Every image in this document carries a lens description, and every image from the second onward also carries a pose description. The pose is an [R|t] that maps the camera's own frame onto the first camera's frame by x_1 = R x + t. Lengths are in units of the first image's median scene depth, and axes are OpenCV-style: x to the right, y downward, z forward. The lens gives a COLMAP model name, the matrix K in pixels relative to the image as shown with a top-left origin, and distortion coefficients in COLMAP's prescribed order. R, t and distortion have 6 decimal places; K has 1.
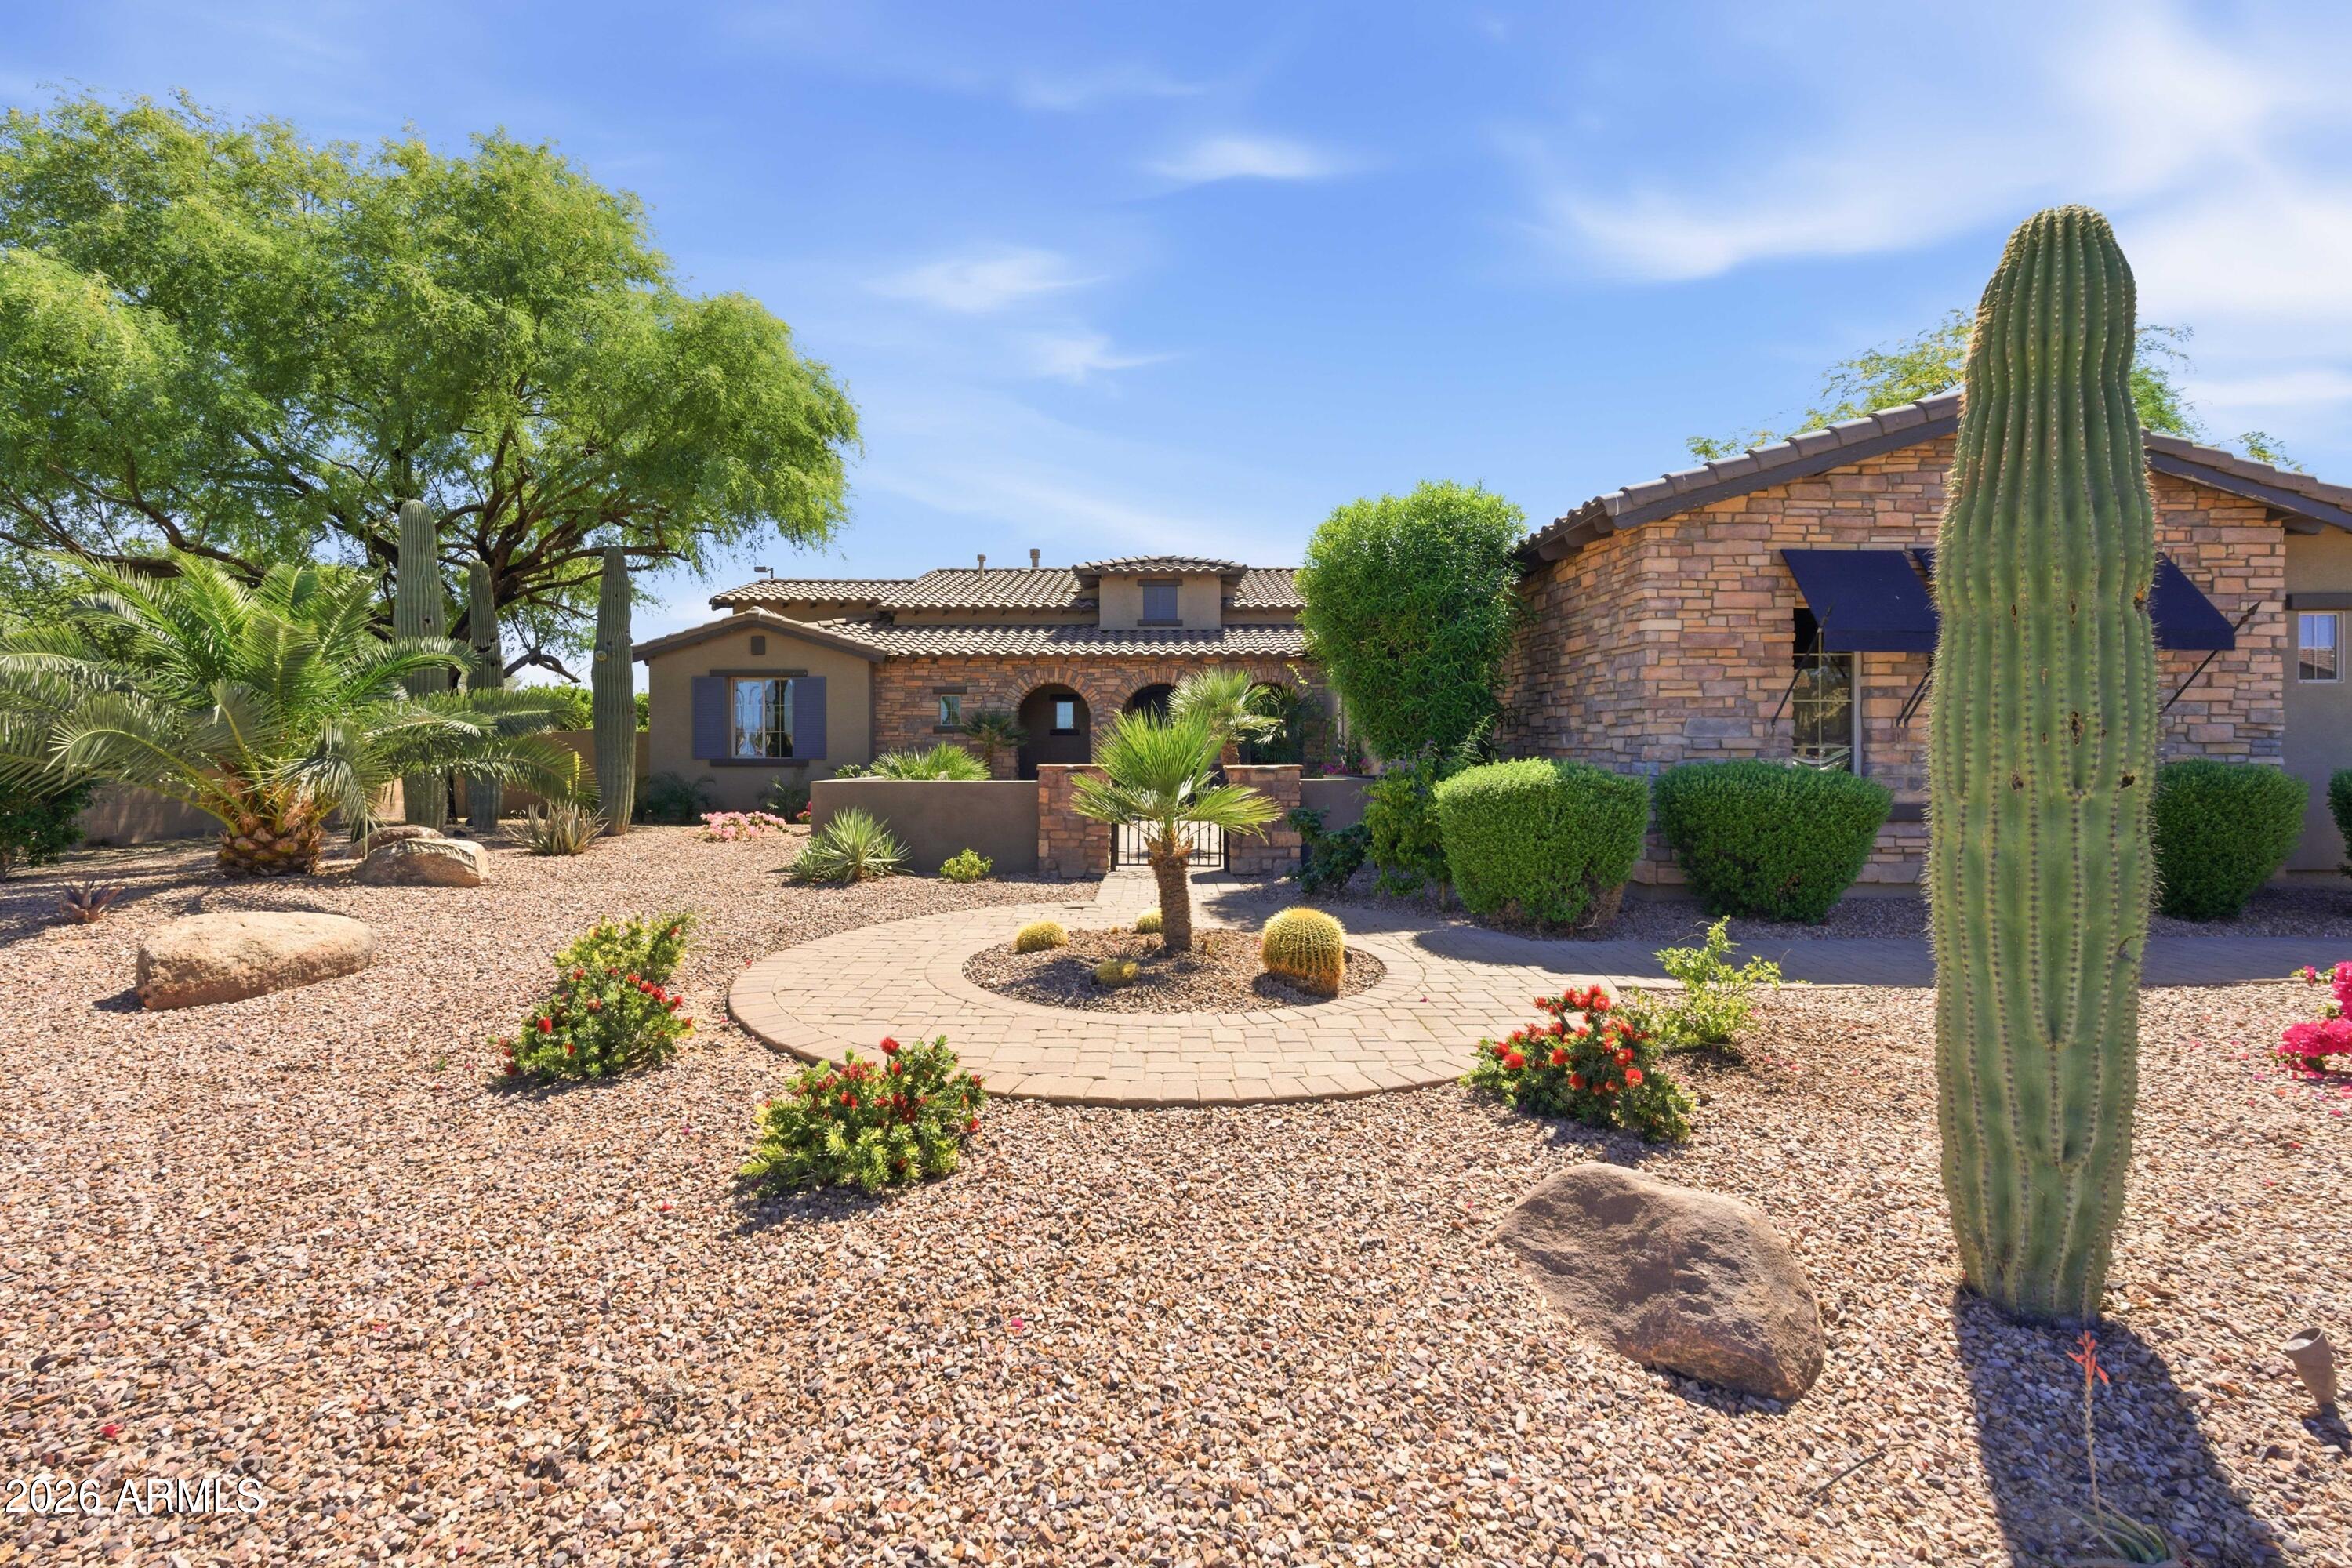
lens RADIAL K [[1048.5, 0, 1168.9], [0, 1048.5, 777.5], [0, 0, 1]] dist [-0.003765, 0.000742]
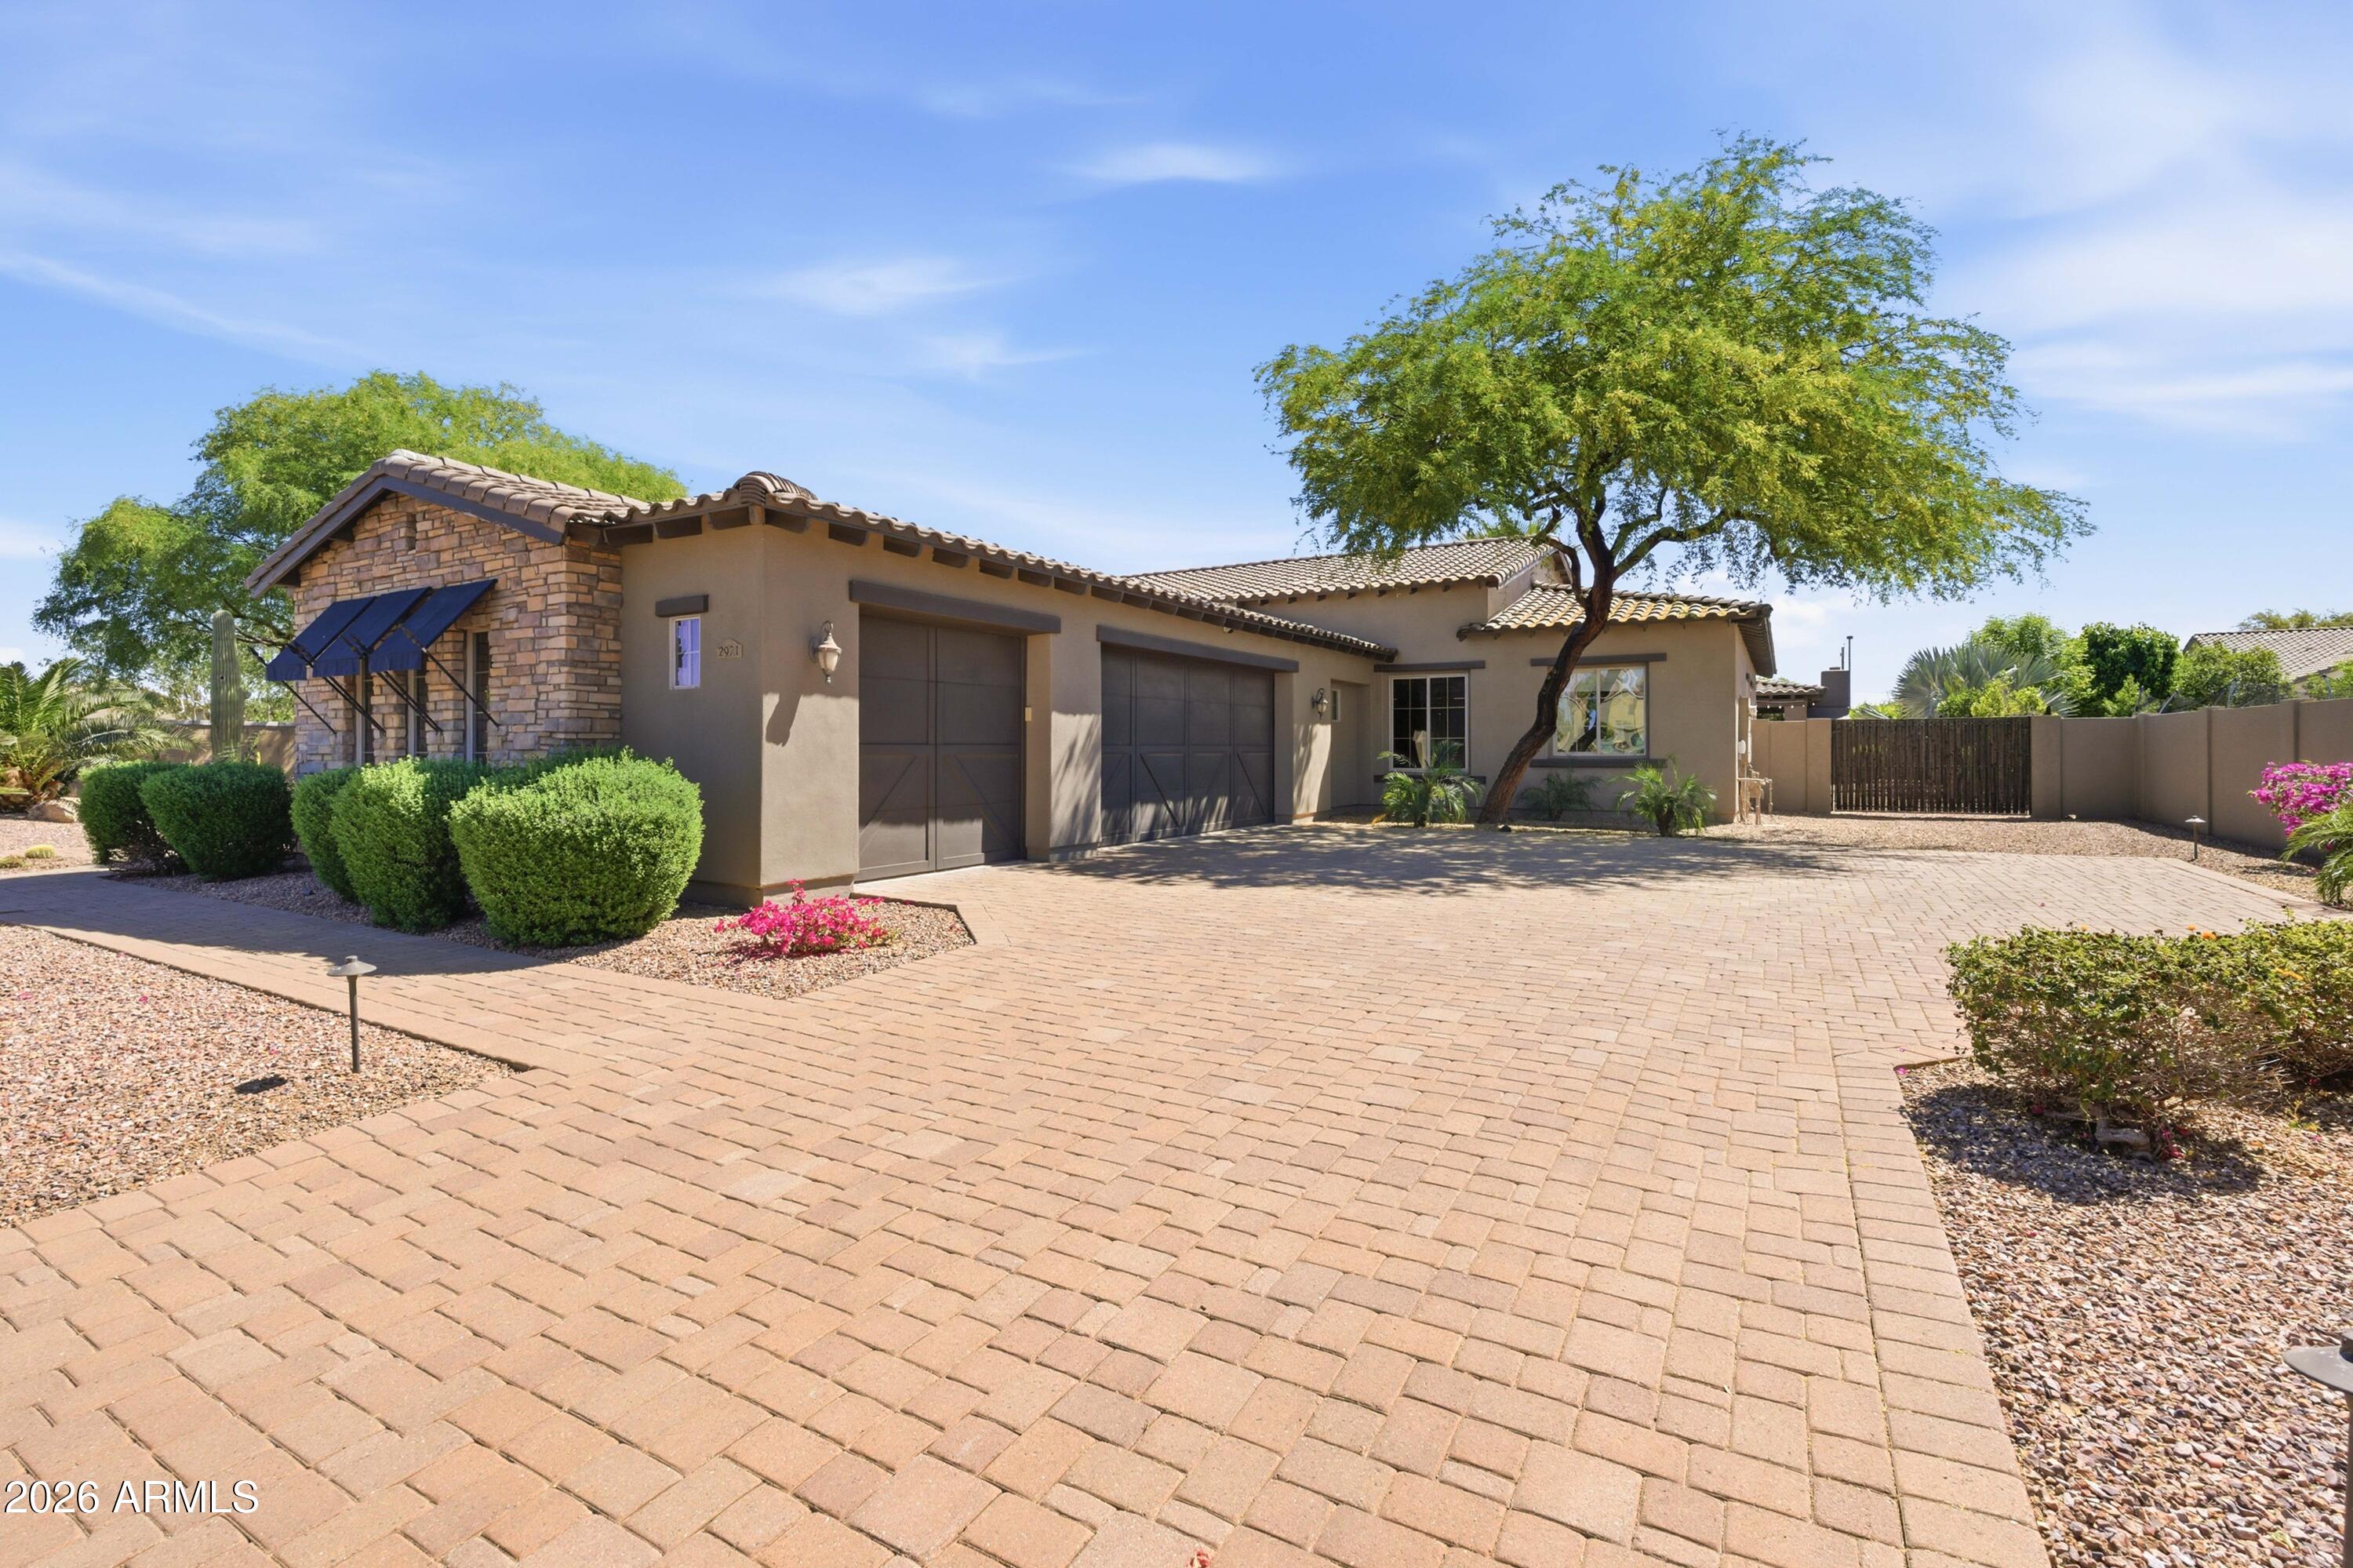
lens RADIAL K [[1045.1, 0, 1177.4], [0, 1045.1, 749.0], [0, 0, 1]] dist [-0.005797, 0.000463]
pose [[0.860479, 0.000868, -0.509485, 1.657815], [-0.012577, 0.999730, -0.019538, -0.016983], [0.509331, 0.023220, 0.860258, 0.325318]]
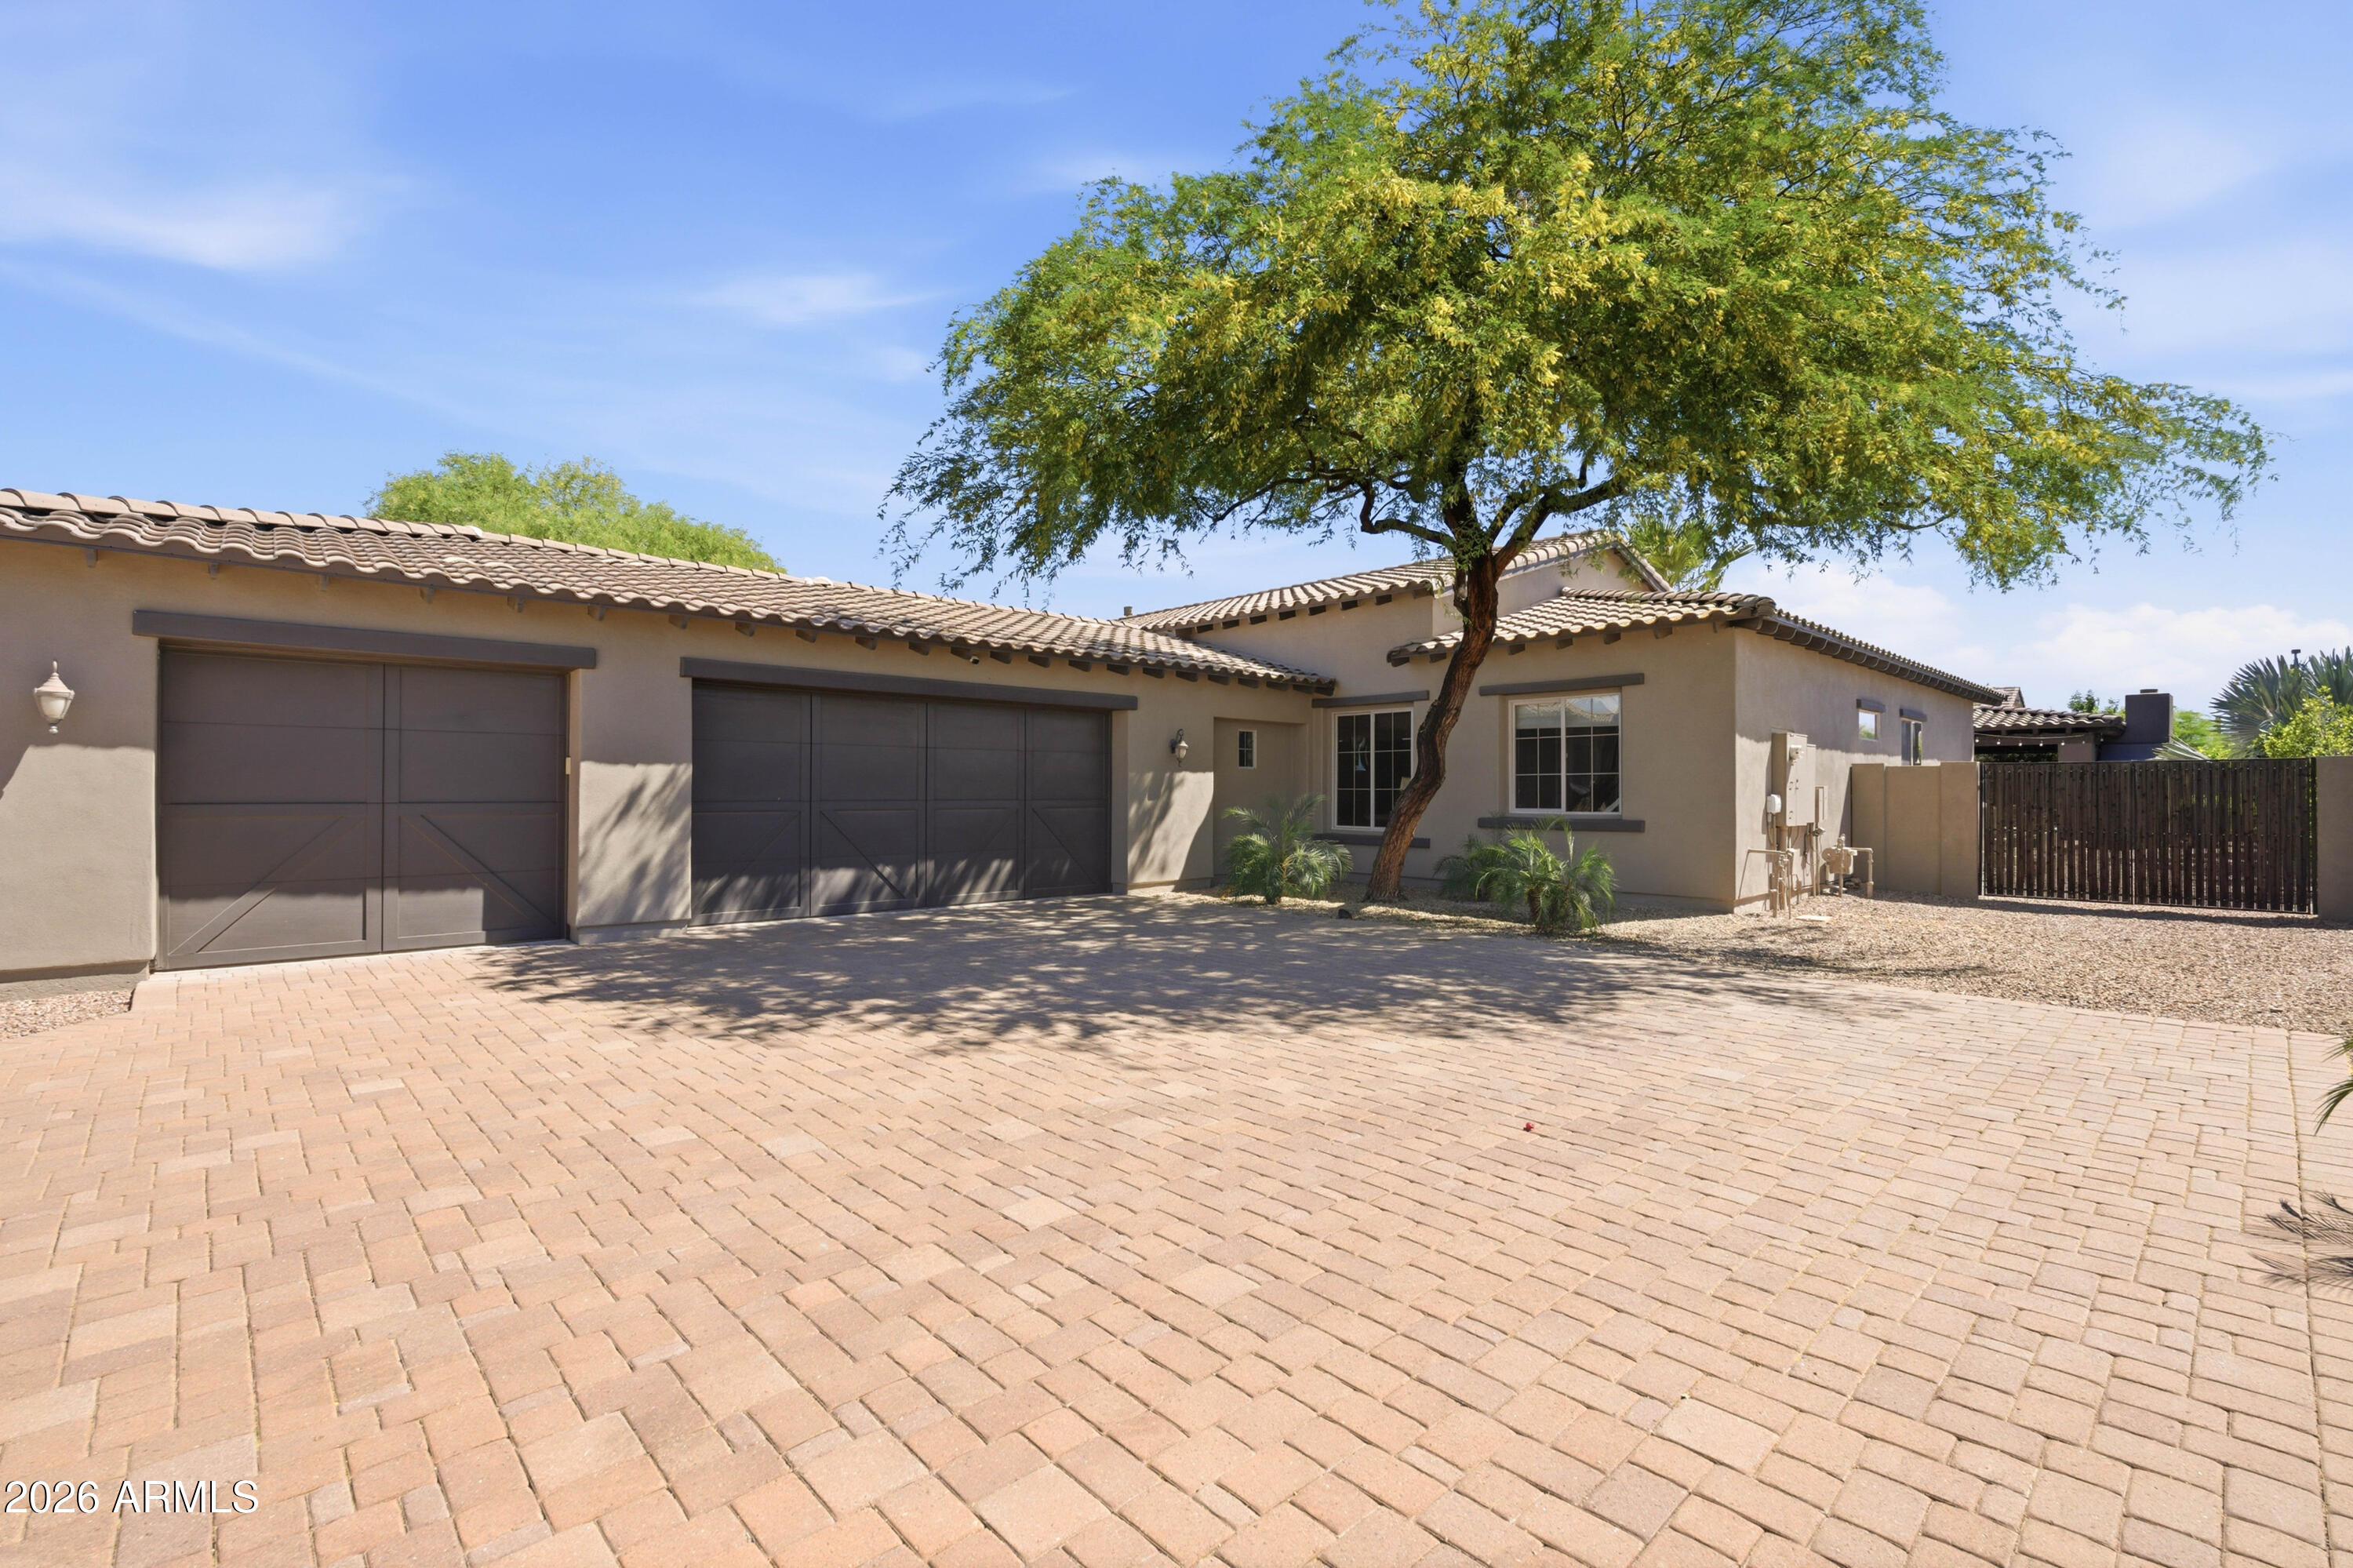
lens RADIAL K [[1028.2, 0, 1166.9], [0, 1028.2, 786.7], [0, 0, 1]] dist [-0.007590, -0.000057]
pose [[0.674346, 0.000147, -0.738416, 1.986334], [-0.021469, 0.999581, -0.019407, -0.045971], [0.738103, 0.028940, 0.674067, 0.945942]]
